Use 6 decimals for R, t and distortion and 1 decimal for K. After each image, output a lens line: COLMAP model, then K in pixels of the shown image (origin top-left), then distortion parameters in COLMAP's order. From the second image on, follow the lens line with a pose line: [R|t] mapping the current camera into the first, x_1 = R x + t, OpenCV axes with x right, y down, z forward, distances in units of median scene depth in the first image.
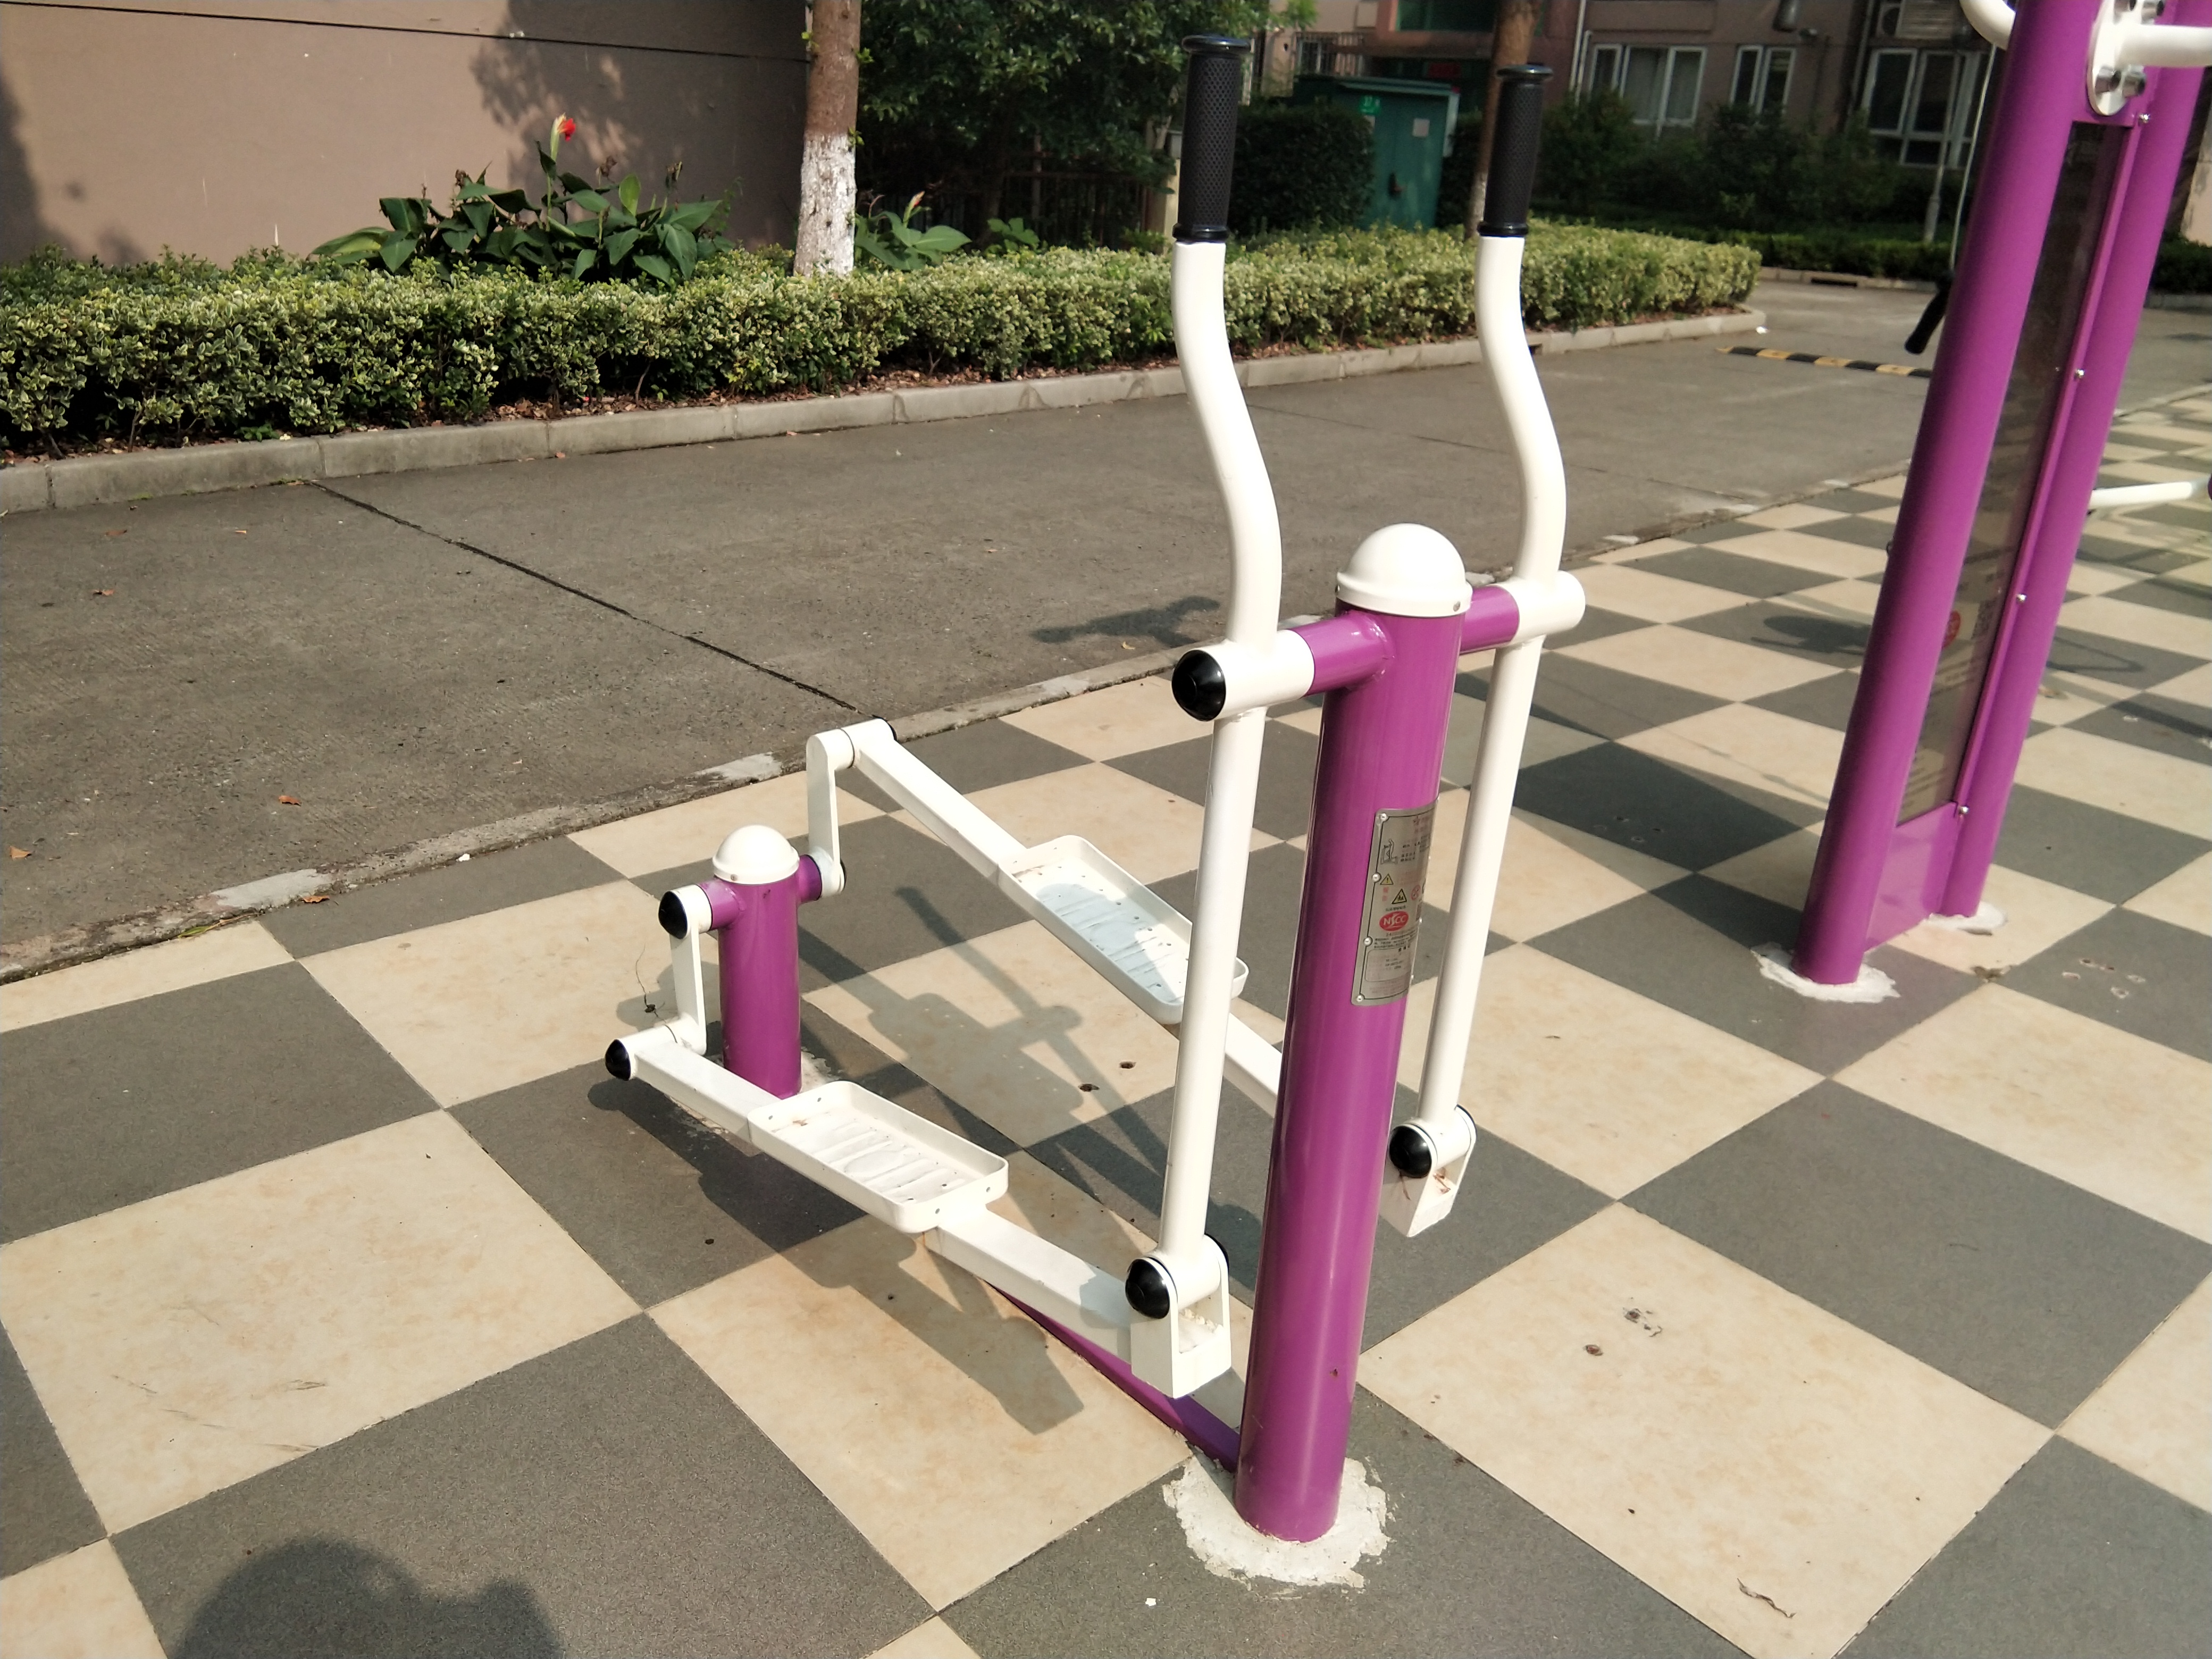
lens RADIAL K [[1769.3, 0, 1097.8], [0, 1769.3, 766.4], [0, 0, 1]] dist [0.150454, -0.285535]
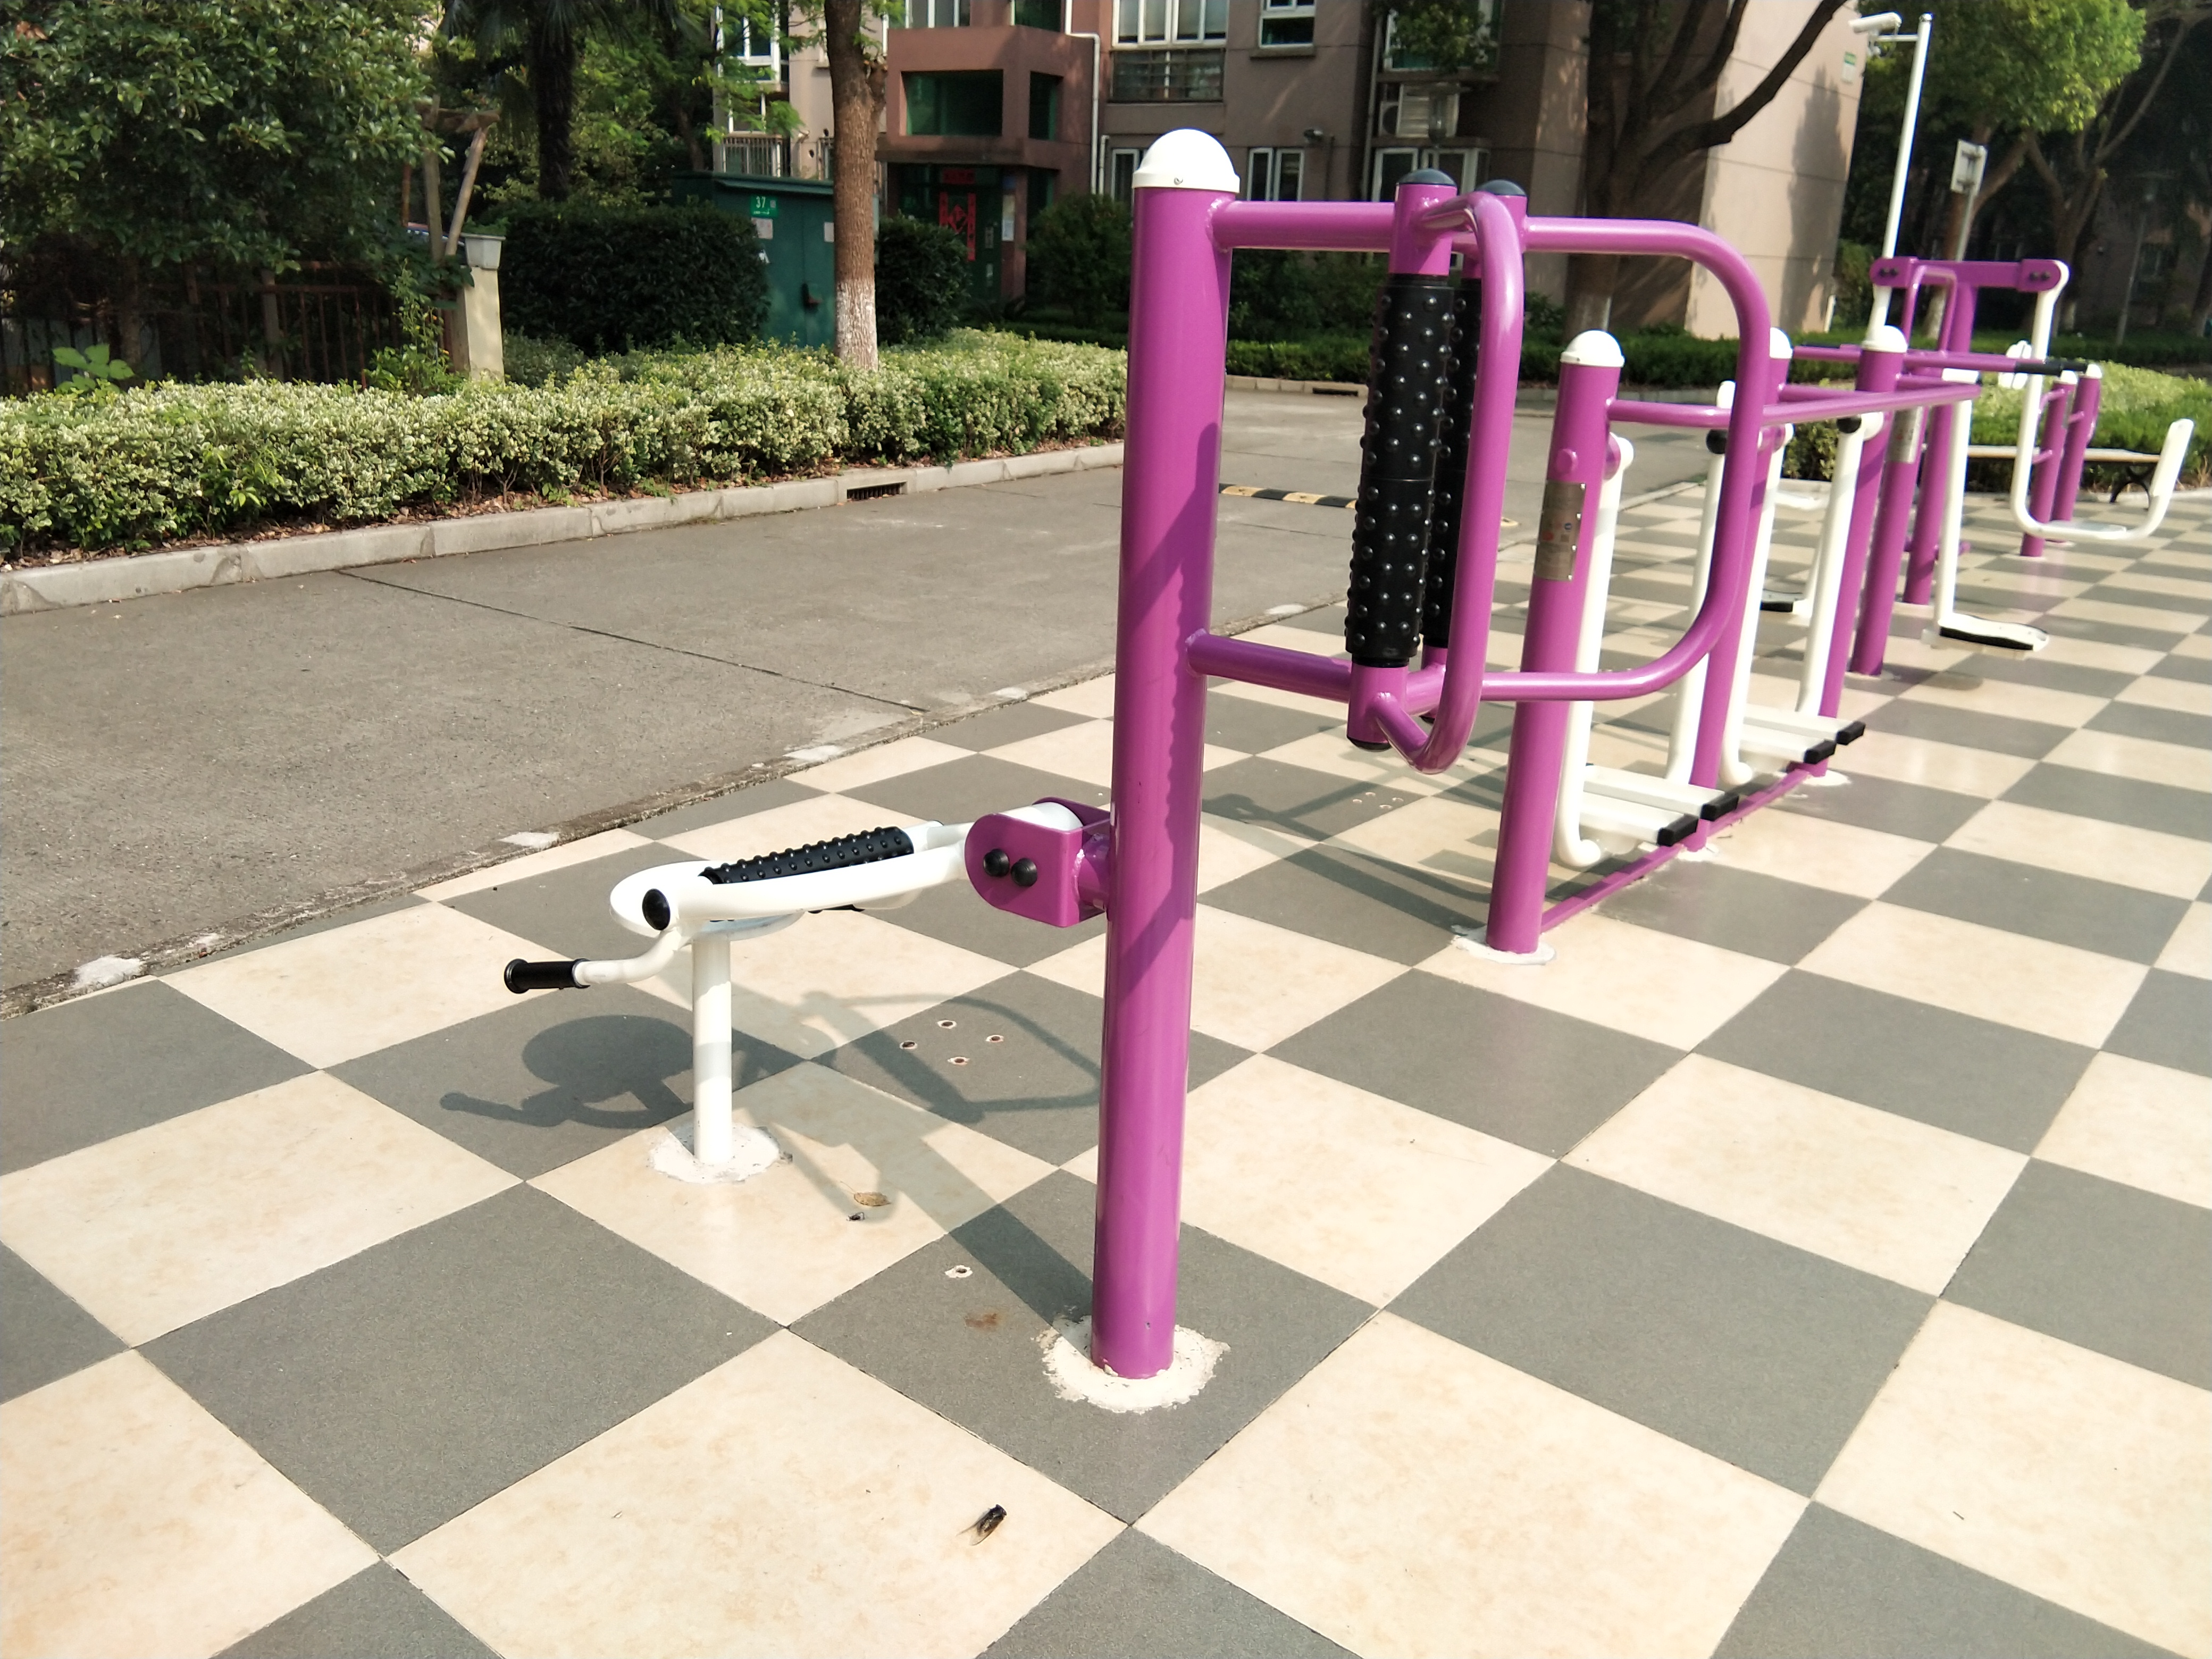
lens RADIAL K [[1766.7, 0, 1106.4], [0, 1766.7, 805.5], [0, 0, 1]] dist [0.127419, -0.205558]
pose [[0.982862, -0.068831, 0.171011, 0.226277], [0.074982, 0.996741, -0.029763, -0.061199], [-0.168405, 0.042076, 0.984819, 0.197538]]
